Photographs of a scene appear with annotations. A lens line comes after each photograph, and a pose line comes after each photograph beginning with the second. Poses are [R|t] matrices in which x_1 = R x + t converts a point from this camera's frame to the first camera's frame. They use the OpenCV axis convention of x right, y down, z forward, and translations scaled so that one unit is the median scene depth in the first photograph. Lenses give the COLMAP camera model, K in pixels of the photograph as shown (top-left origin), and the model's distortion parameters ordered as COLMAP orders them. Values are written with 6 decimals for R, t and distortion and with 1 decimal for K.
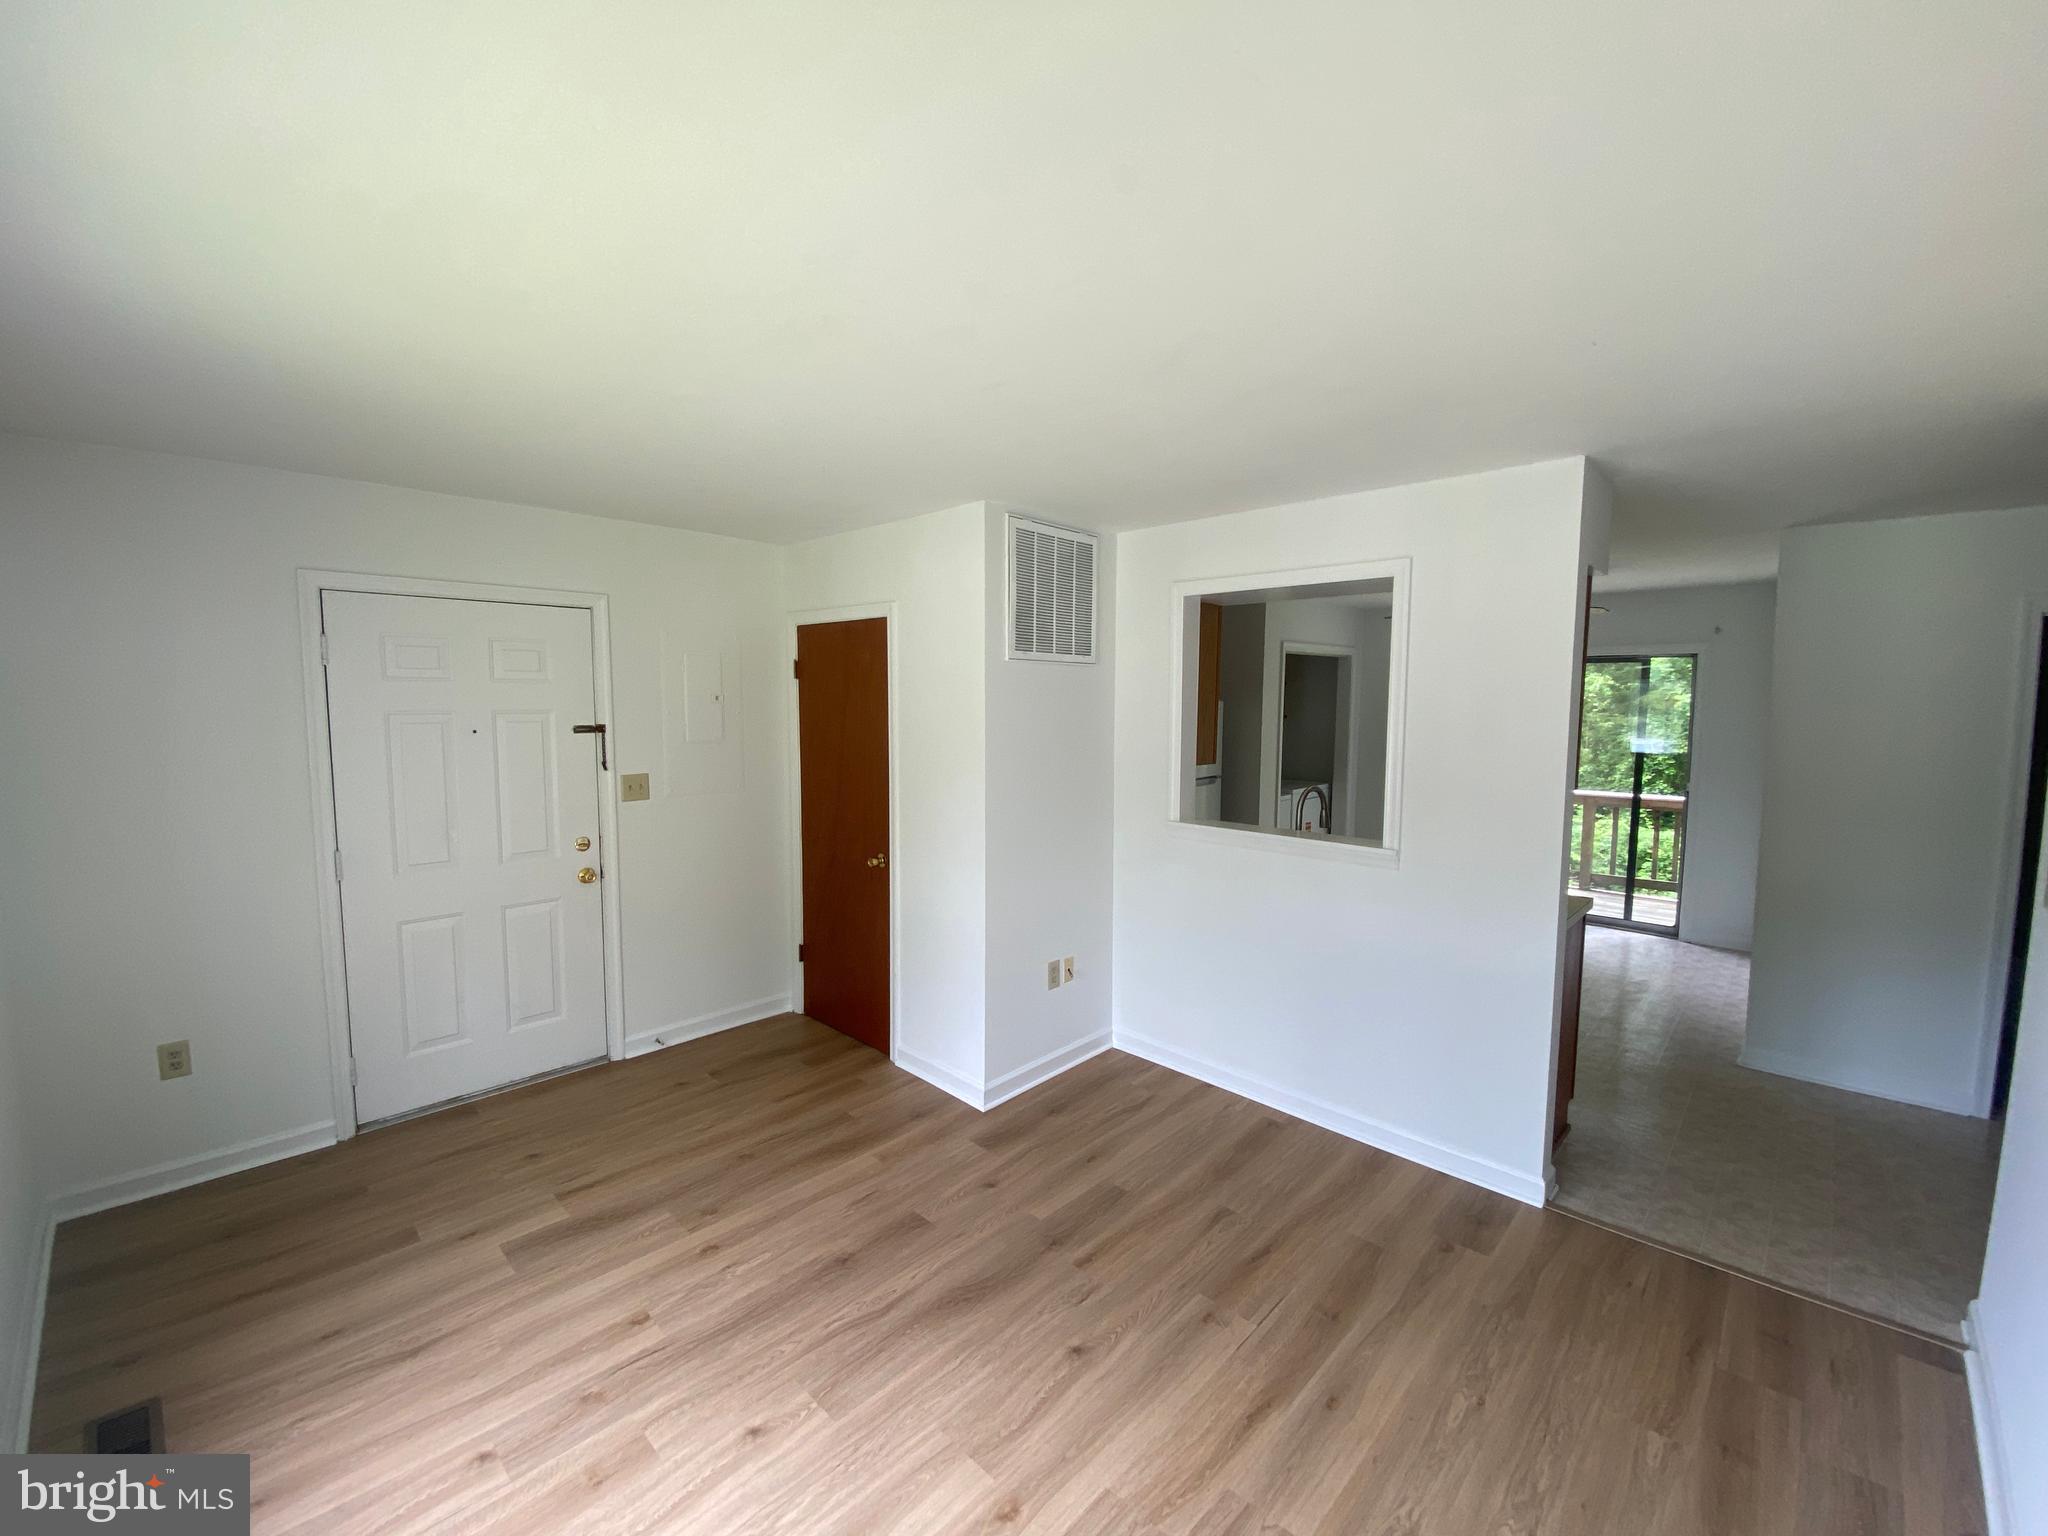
lens RADIAL K [[849.0, 0, 1018.0], [0, 849.0, 769.6], [0, 0, 1]] dist [-0.021850, -0.001771]
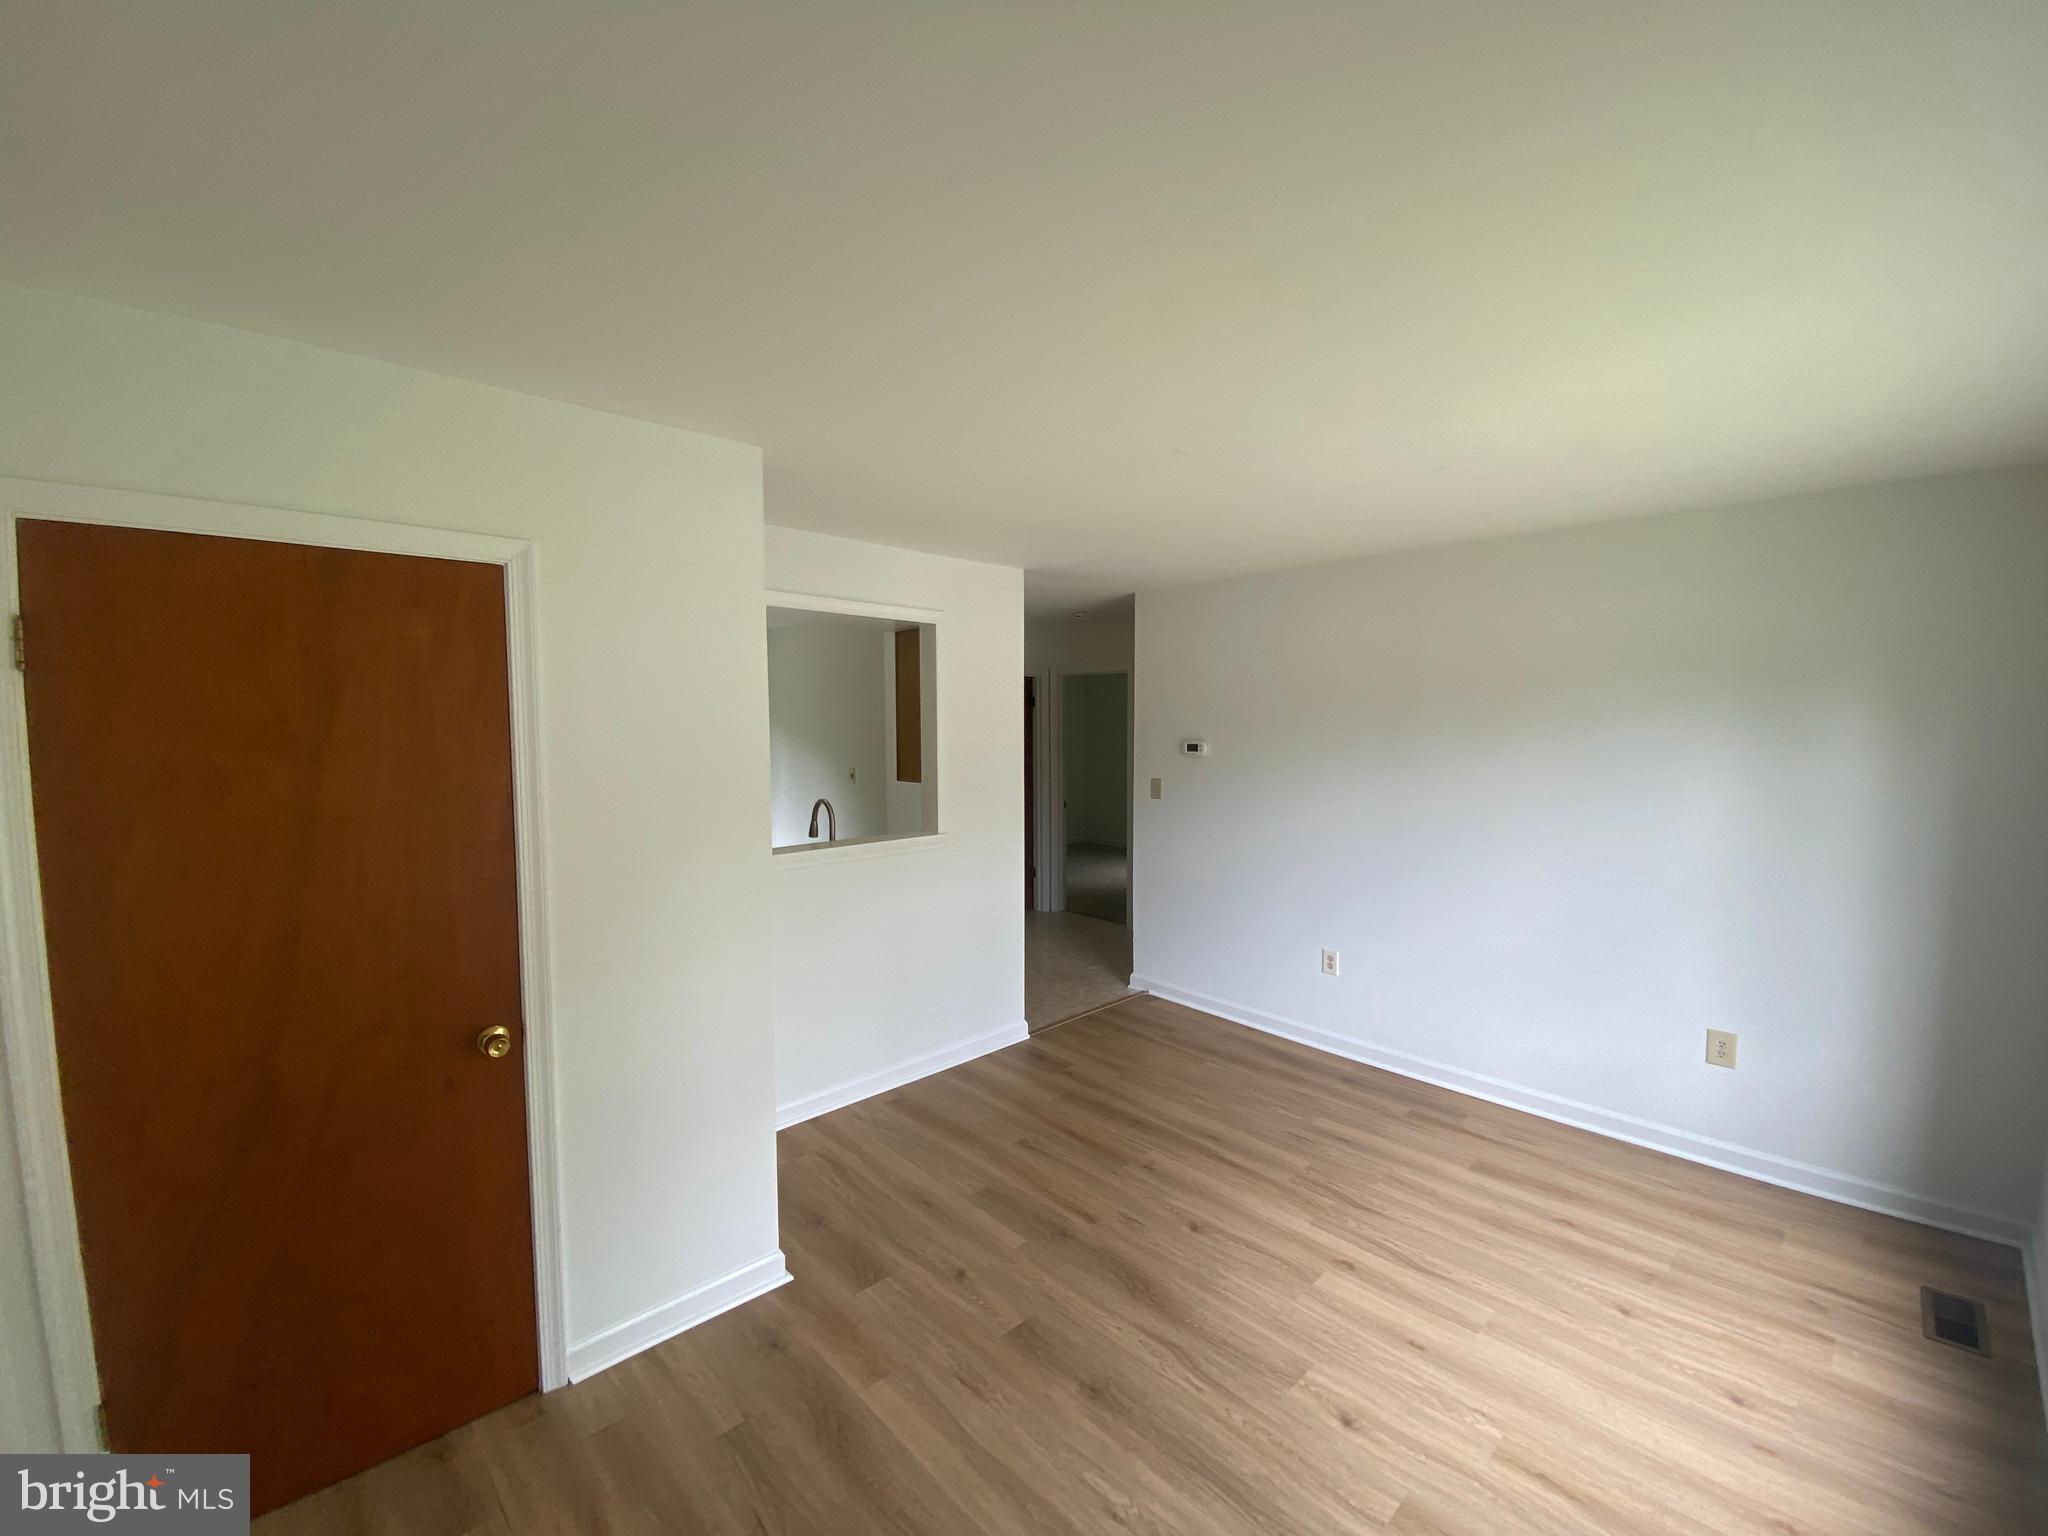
lens RADIAL K [[849.0, 0, 1017.1], [0, 849.0, 761.1], [0, 0, 1]] dist [-0.021850, -0.001771]
pose [[0.051478, -0.076109, 0.995770, -1.131076], [0.101422, 0.992335, 0.070603, -0.129030], [-0.993511, 0.097359, 0.058803, 1.088168]]
